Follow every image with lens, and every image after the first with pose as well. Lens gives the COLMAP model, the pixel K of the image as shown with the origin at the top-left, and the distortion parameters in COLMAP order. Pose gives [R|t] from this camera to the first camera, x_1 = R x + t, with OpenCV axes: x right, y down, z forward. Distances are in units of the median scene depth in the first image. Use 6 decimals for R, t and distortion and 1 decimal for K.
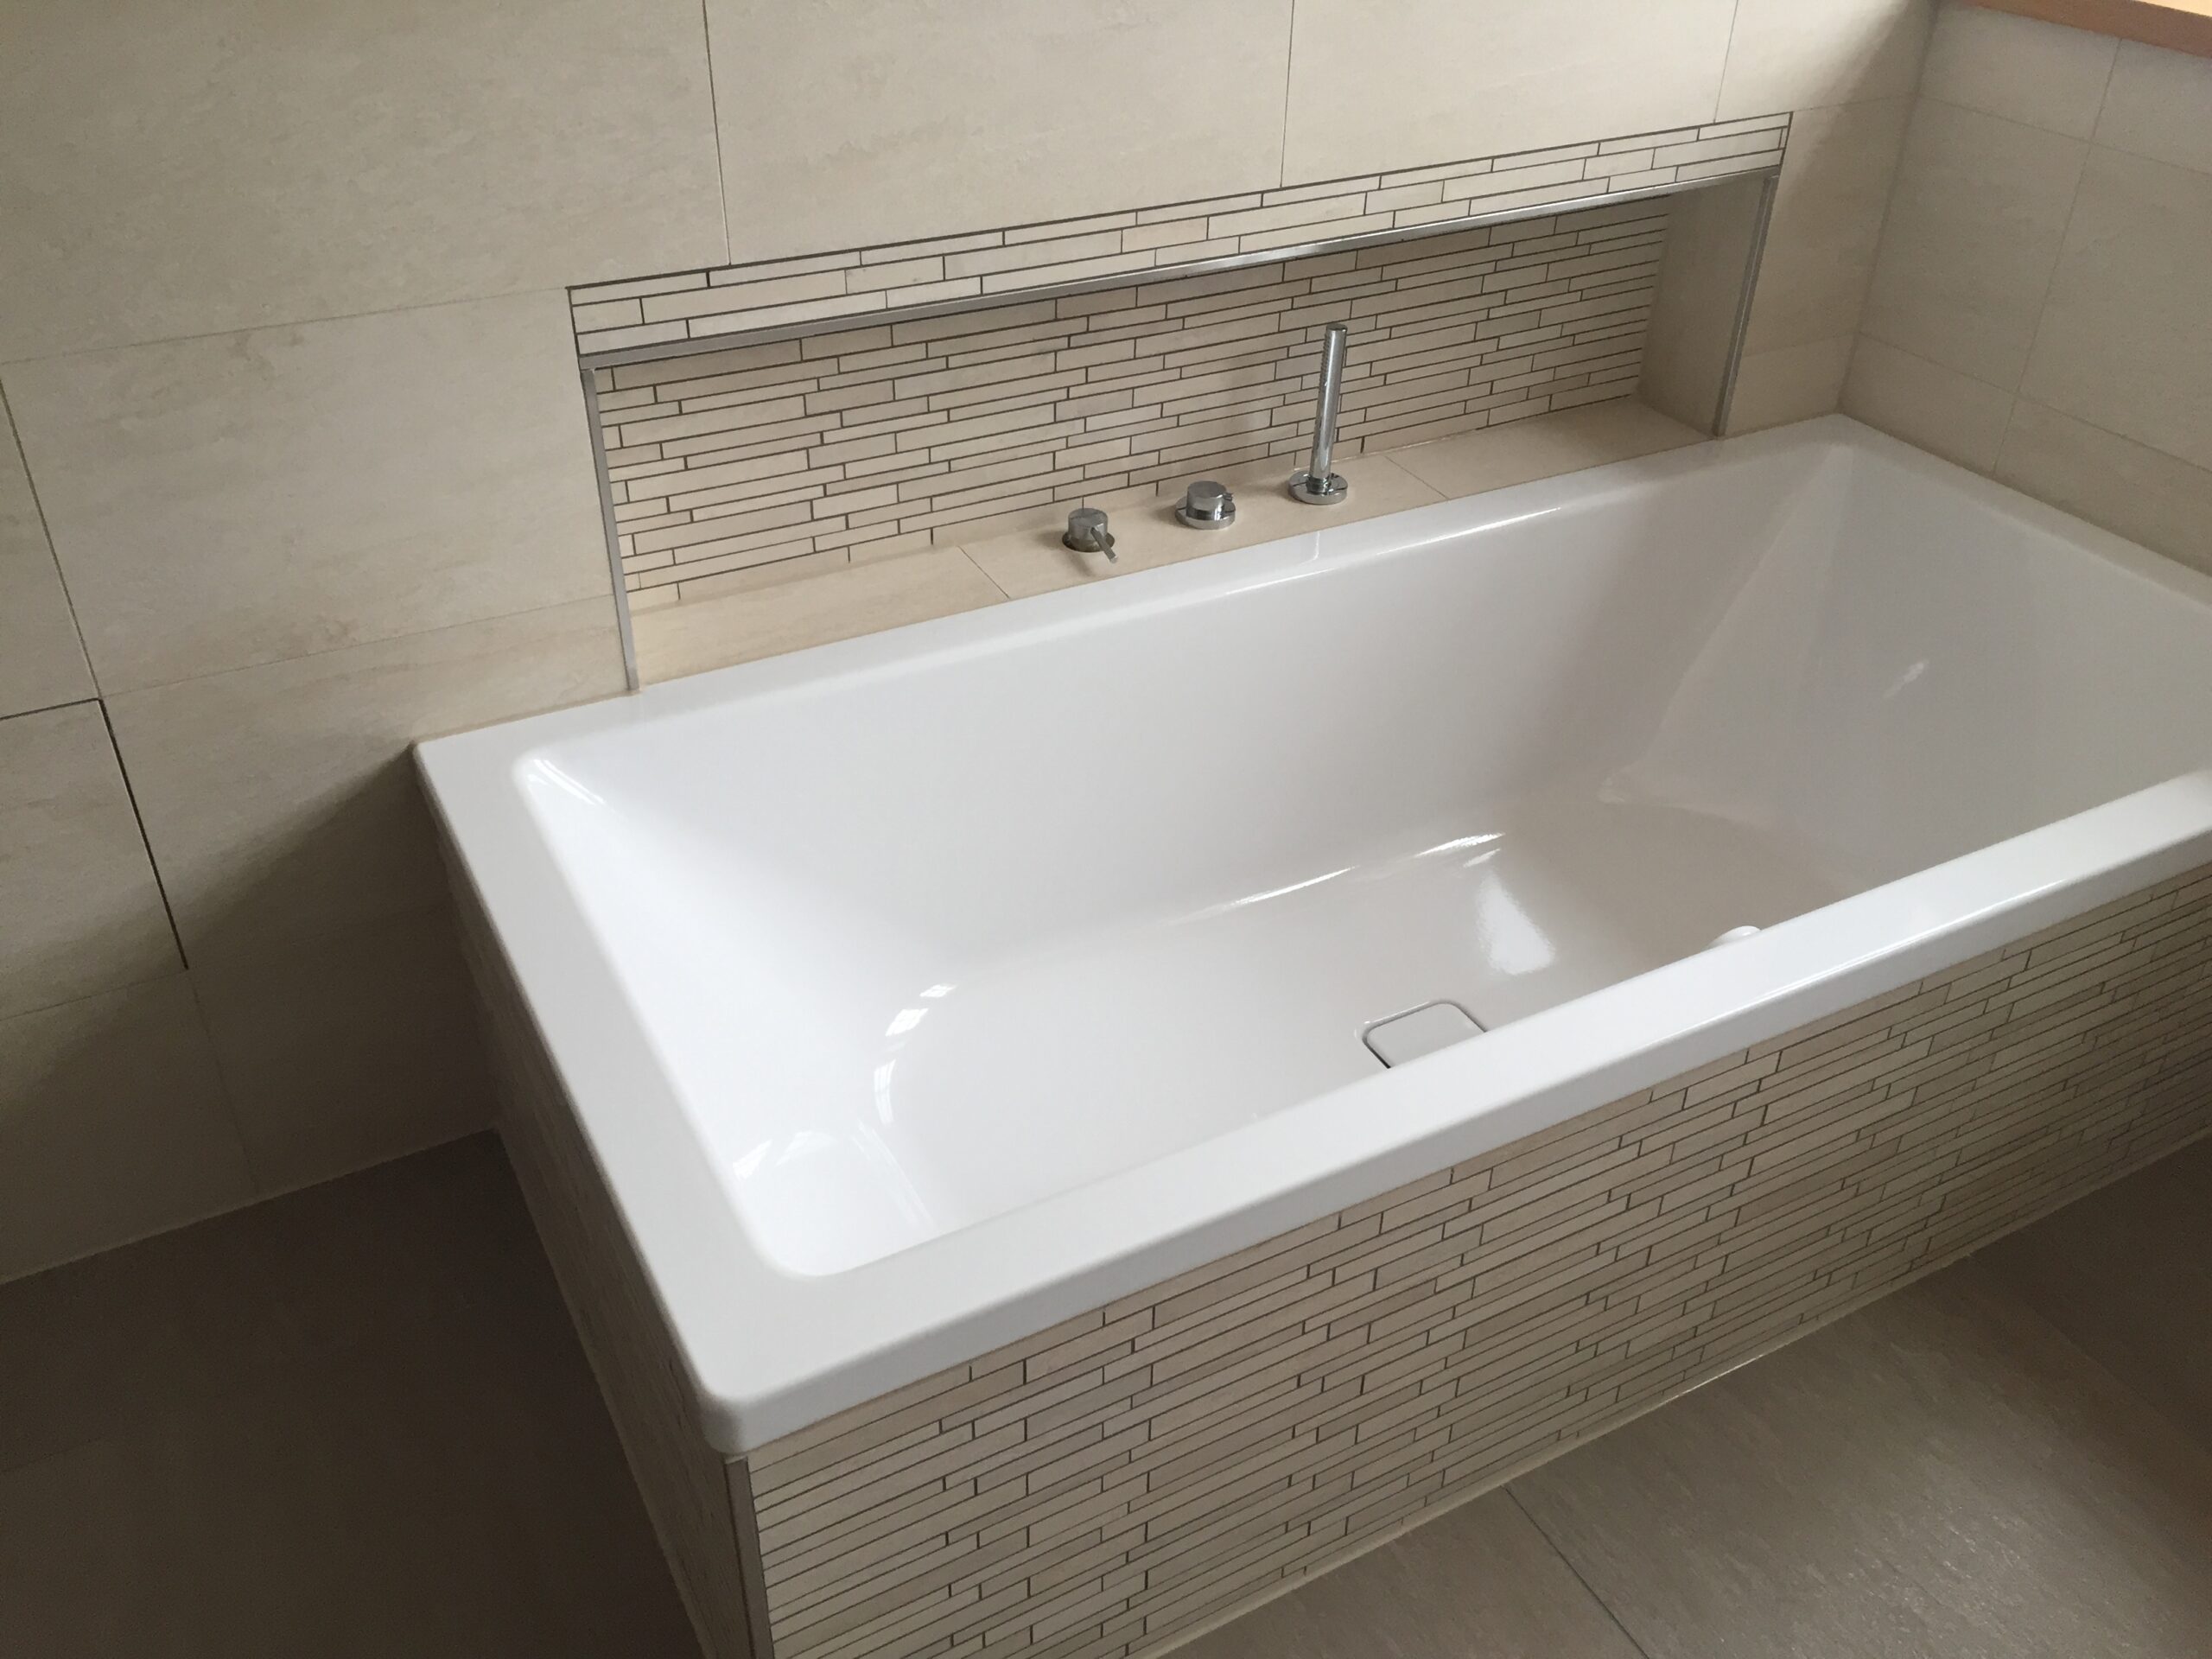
lens RADIAL K [[1885.2, 0, 1106.0], [0, 1885.2, 829.5], [0, 0, 1]] dist [0.080625, -0.090052]
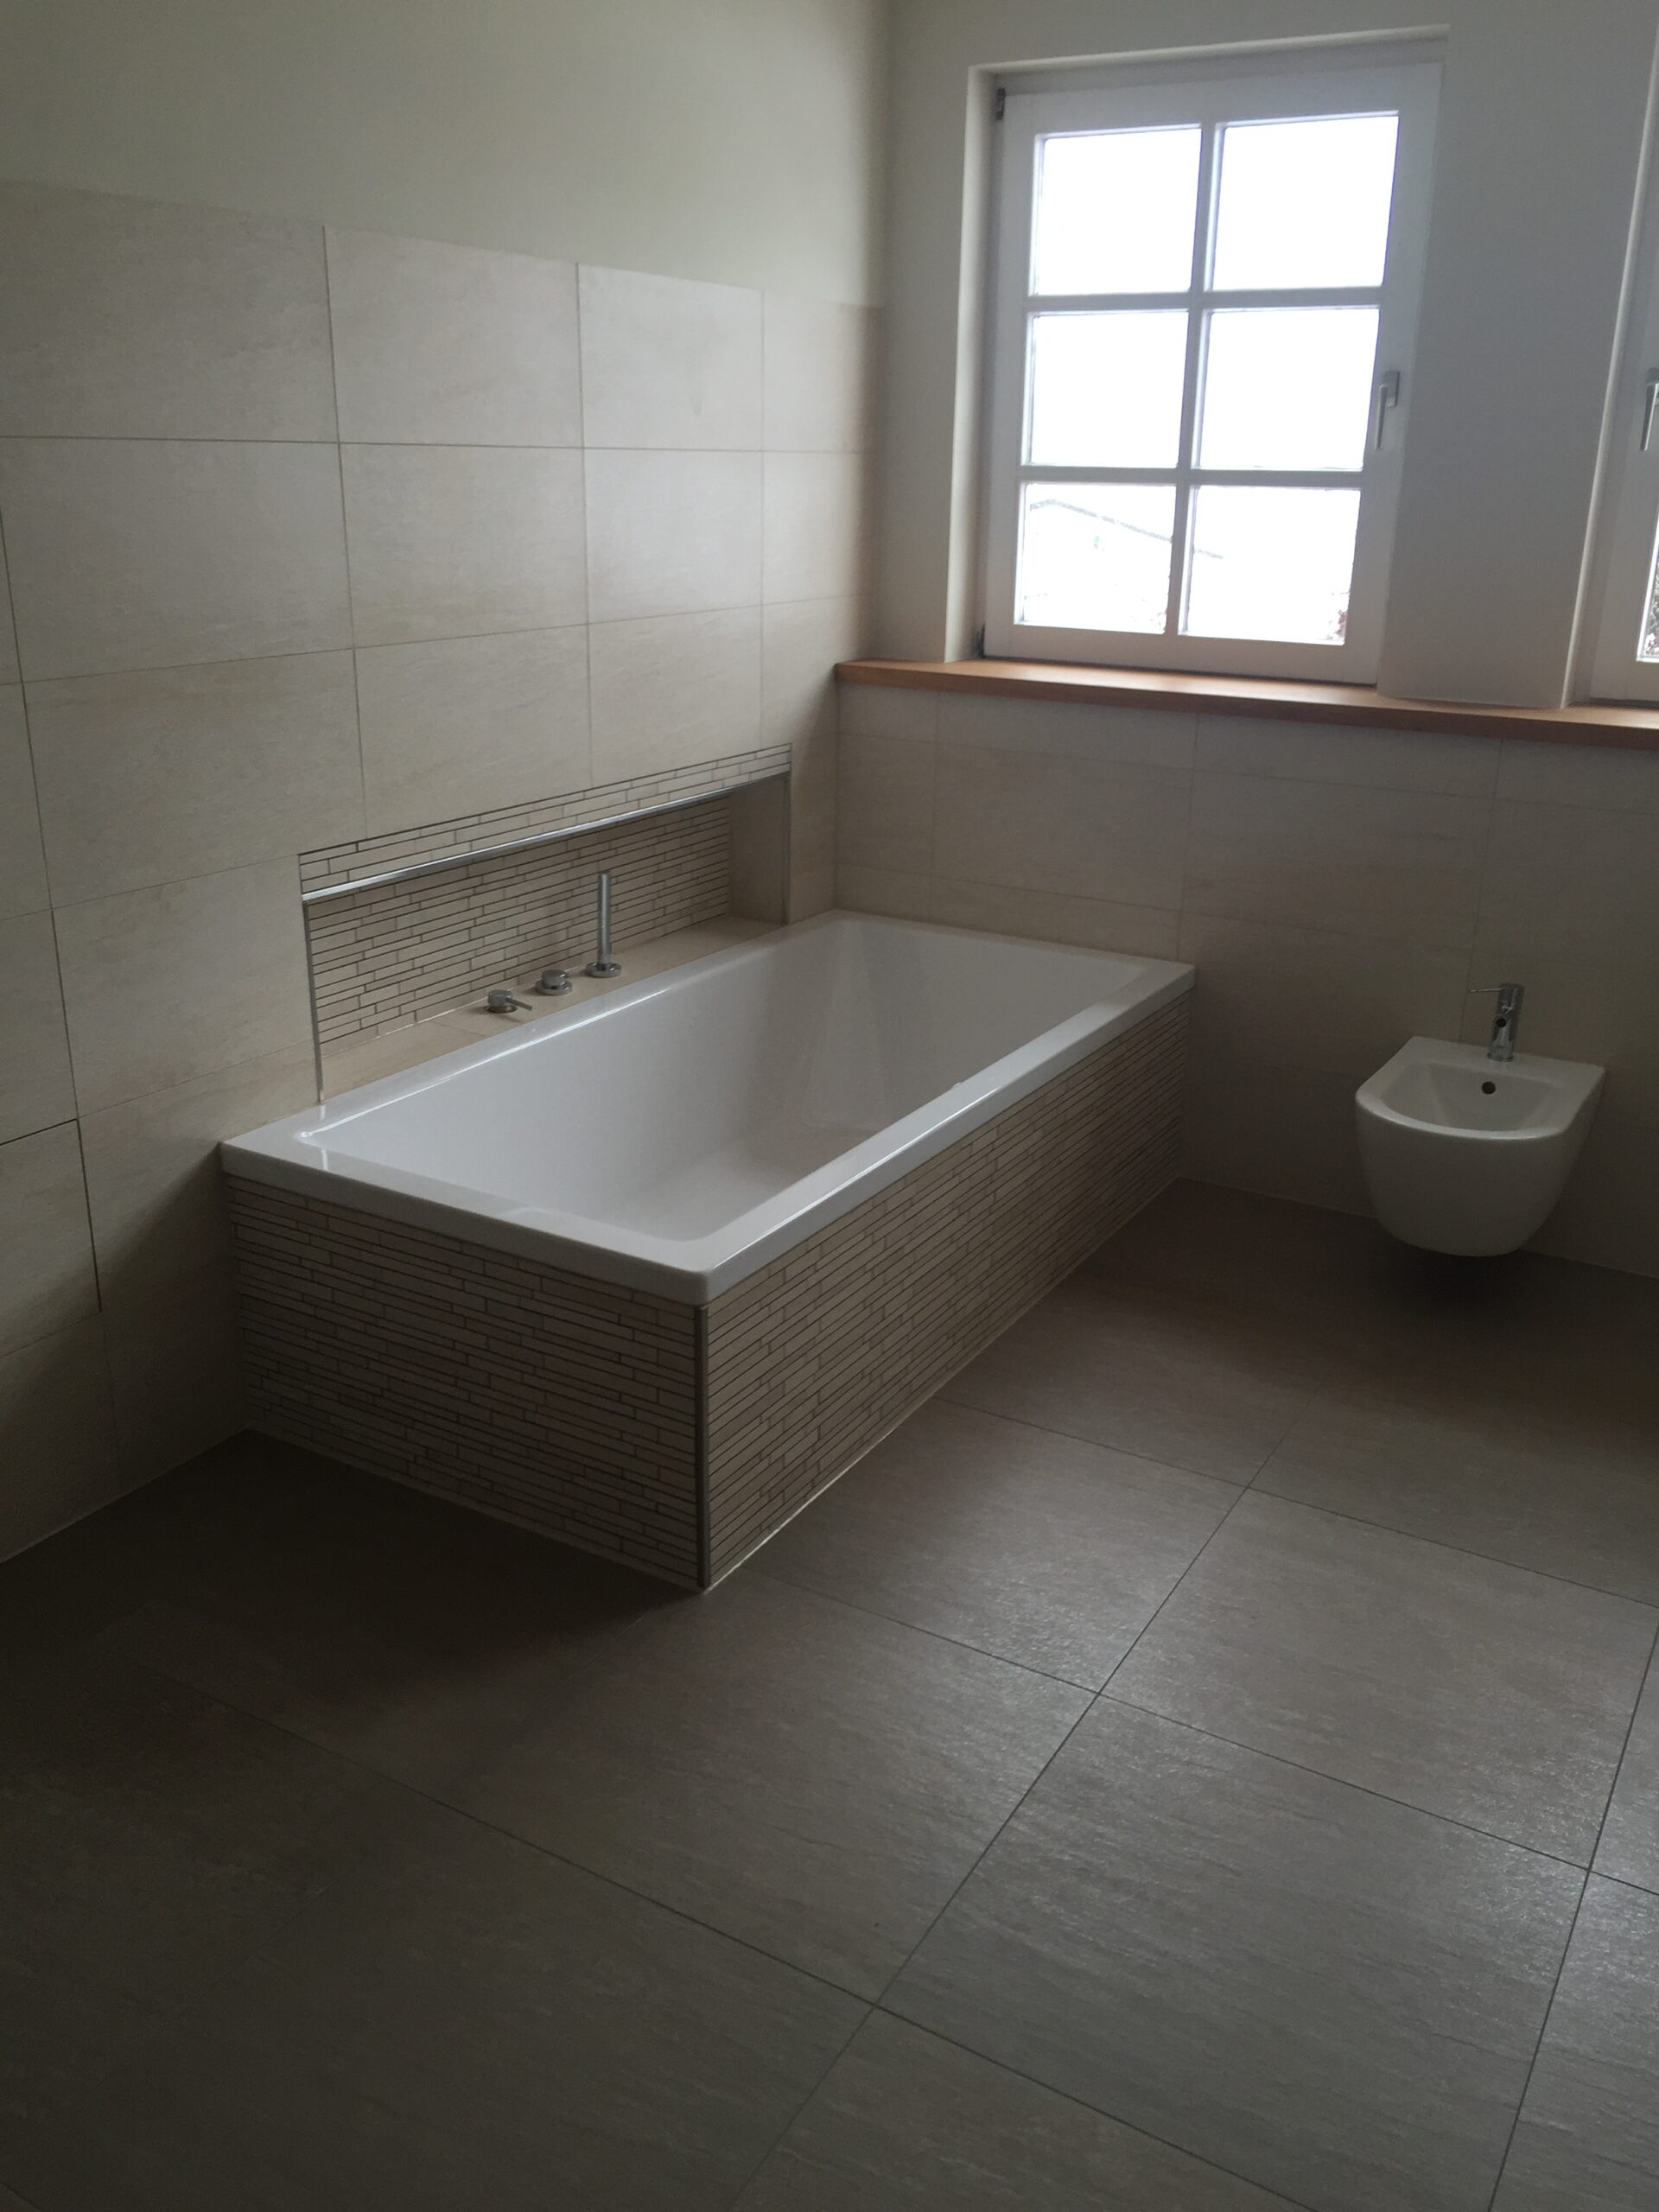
lens RADIAL K [[1885.2, 0, 829.5], [0, 1885.2, 1106.0], [0, 0, 1]] dist [0.080625, -0.090052]
pose [[0.853514, -0.170653, 0.492333, -0.593615], [0.285409, 0.943618, -0.167710, 0.284976], [-0.435954, 0.283659, 0.854097, -0.497798]]
